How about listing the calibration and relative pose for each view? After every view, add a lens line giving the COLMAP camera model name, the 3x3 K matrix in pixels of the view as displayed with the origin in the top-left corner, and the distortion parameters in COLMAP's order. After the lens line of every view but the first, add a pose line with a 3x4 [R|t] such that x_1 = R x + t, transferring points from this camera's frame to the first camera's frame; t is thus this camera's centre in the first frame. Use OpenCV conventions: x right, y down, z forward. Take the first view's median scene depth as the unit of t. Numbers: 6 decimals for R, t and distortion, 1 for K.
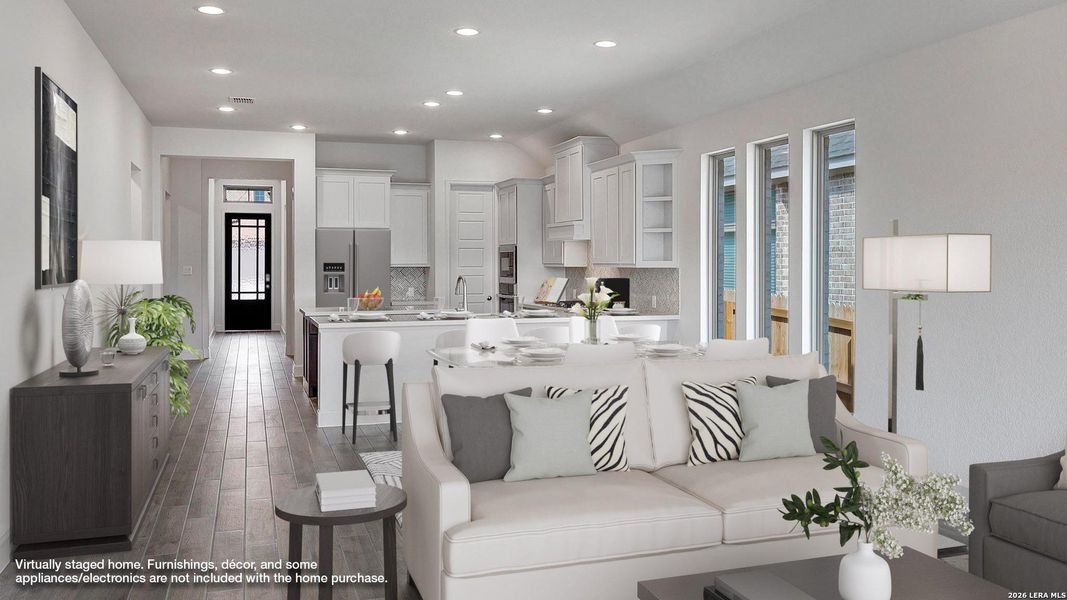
lens RADIAL K [[877.0, 0, 533.5], [0, 877.0, 300.0], [0, 0, 1]] dist [-0.001112, -0.000326]
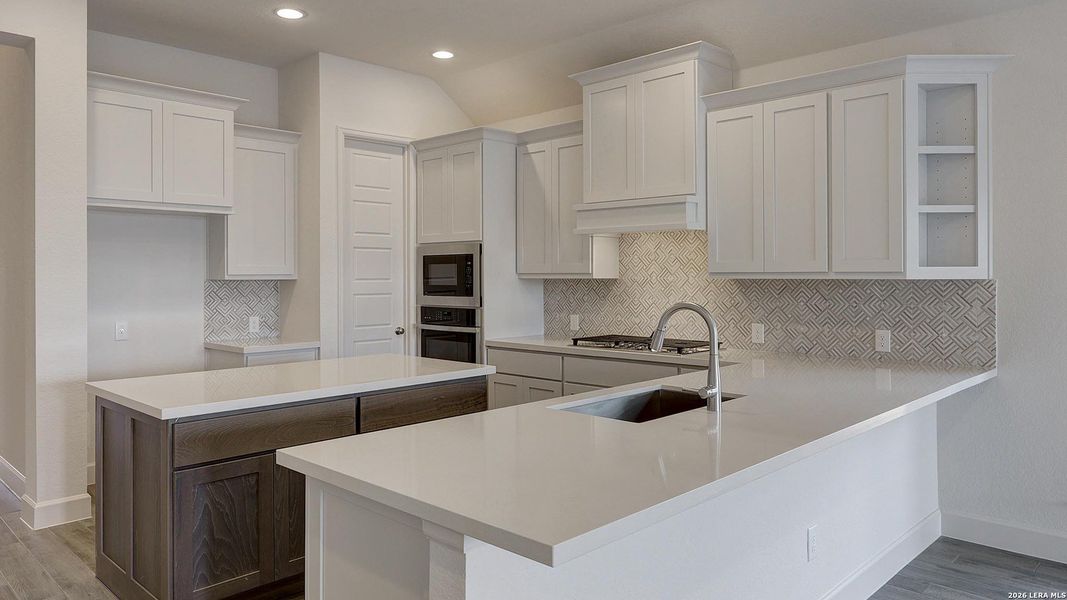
lens RADIAL K [[781.2, 0, 532.4], [0, 781.2, 276.7], [0, 0, 1]] dist [0.000826, 0.000007]
pose [[0.900778, 0.001096, 0.434278, -0.206601], [0.017887, 0.999055, -0.039622, -0.017510], [-0.433911, 0.043459, 0.899907, 0.495703]]
